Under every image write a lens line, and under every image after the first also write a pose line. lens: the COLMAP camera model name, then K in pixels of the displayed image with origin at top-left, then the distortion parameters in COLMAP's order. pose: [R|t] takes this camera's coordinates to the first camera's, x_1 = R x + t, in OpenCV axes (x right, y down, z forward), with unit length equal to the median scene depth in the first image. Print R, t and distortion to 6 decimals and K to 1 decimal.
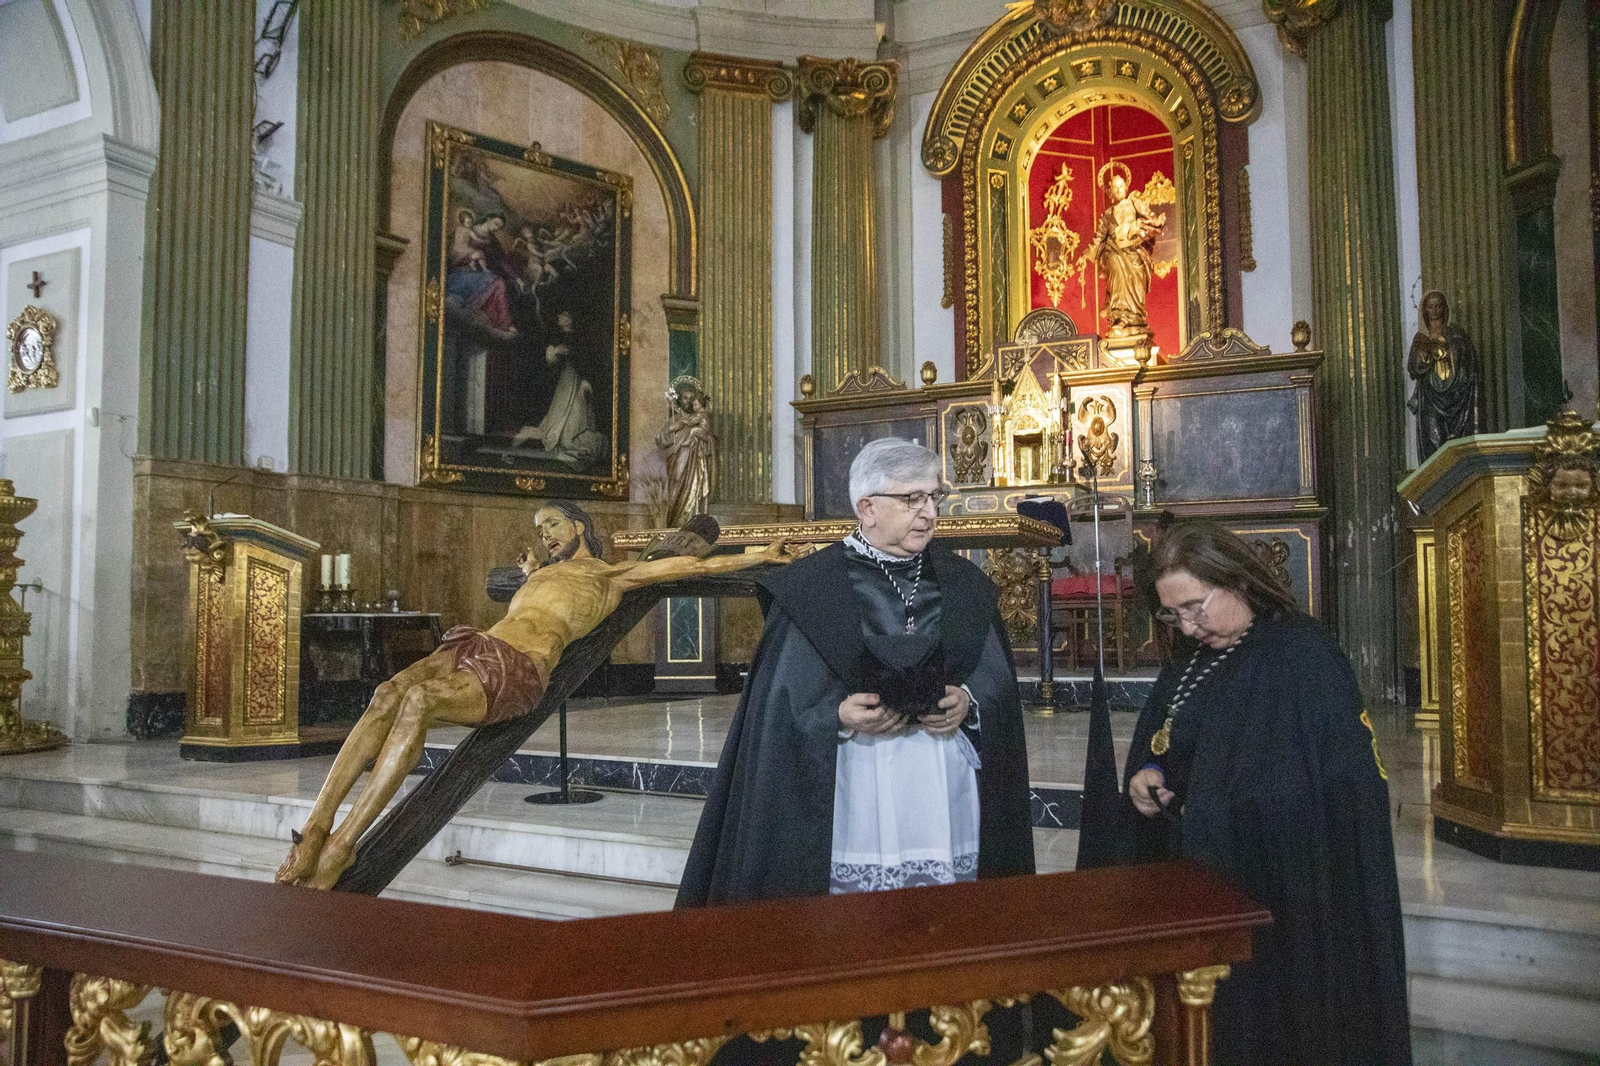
lens RADIAL K [[1205.6, 0, 799.4], [0, 1205.6, 533.0], [0, 0, 1]] dist [-0.064705, 0.016049]
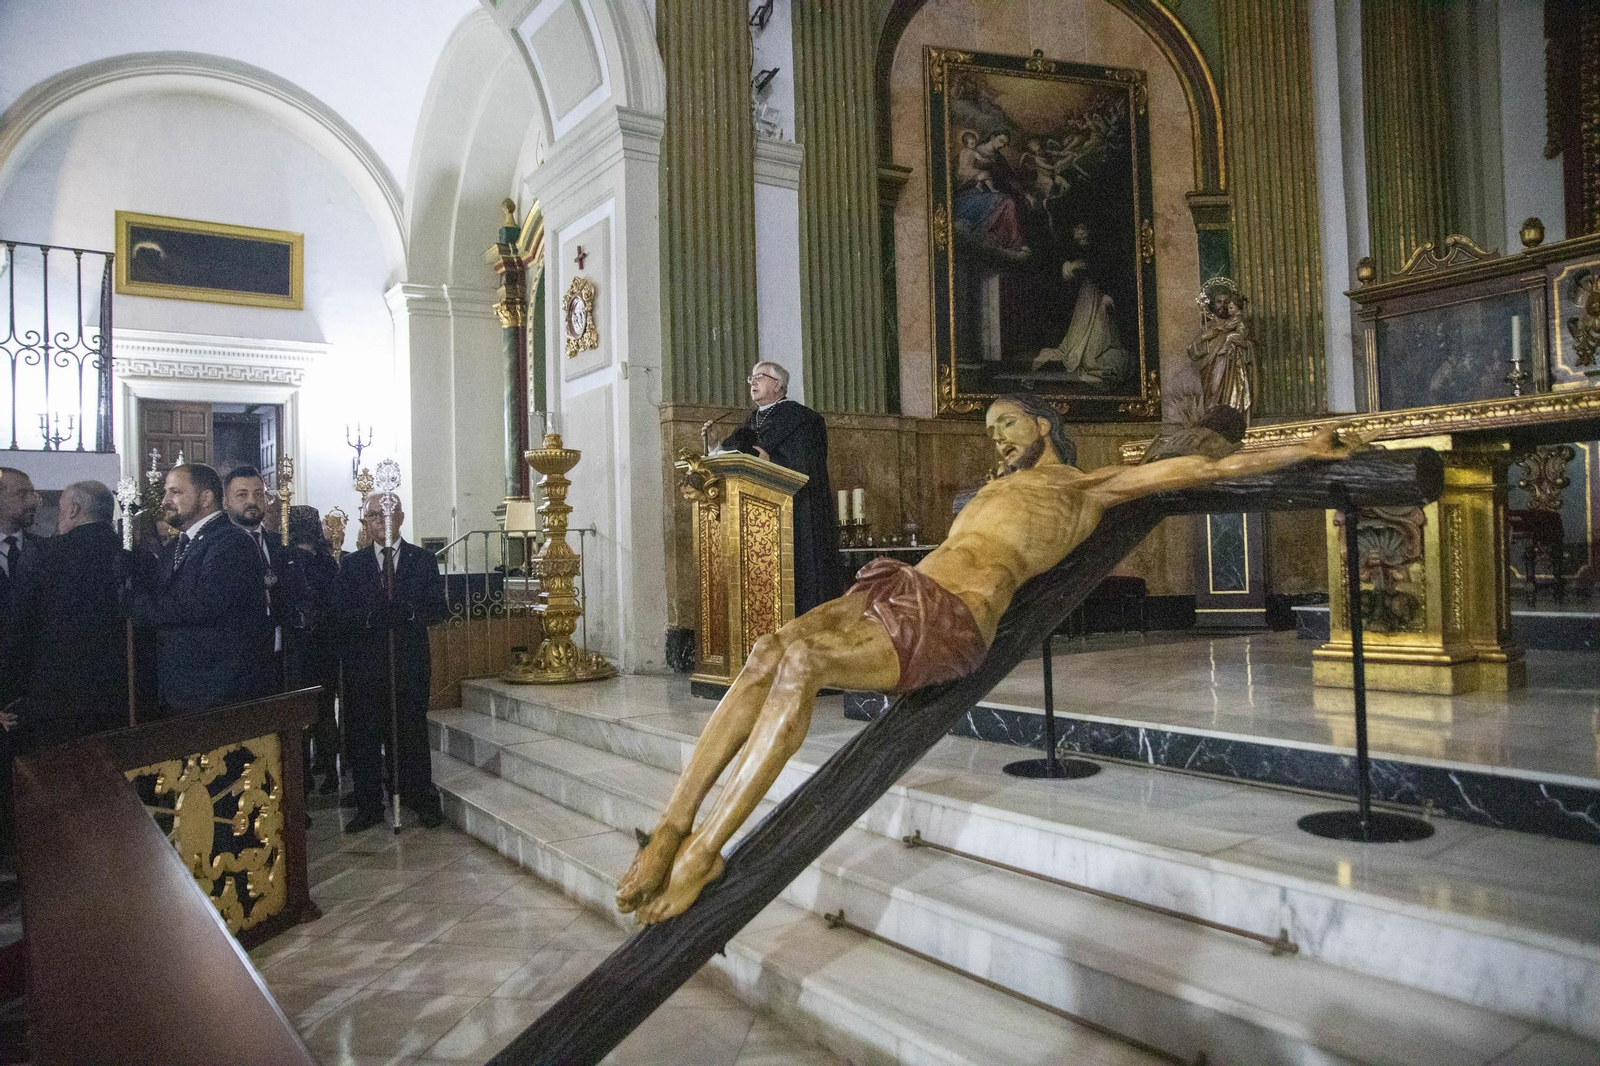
lens RADIAL K [[1108.4, 0, 782.1], [0, 1108.4, 534.9], [0, 0, 1]] dist [-0.119621, 0.072268]
pose [[0.878931, -0.025923, -0.476244, -0.000157], [0.052733, 0.997682, 0.043015, 0.013531], [0.474025, -0.062921, 0.878260, 0.168219]]
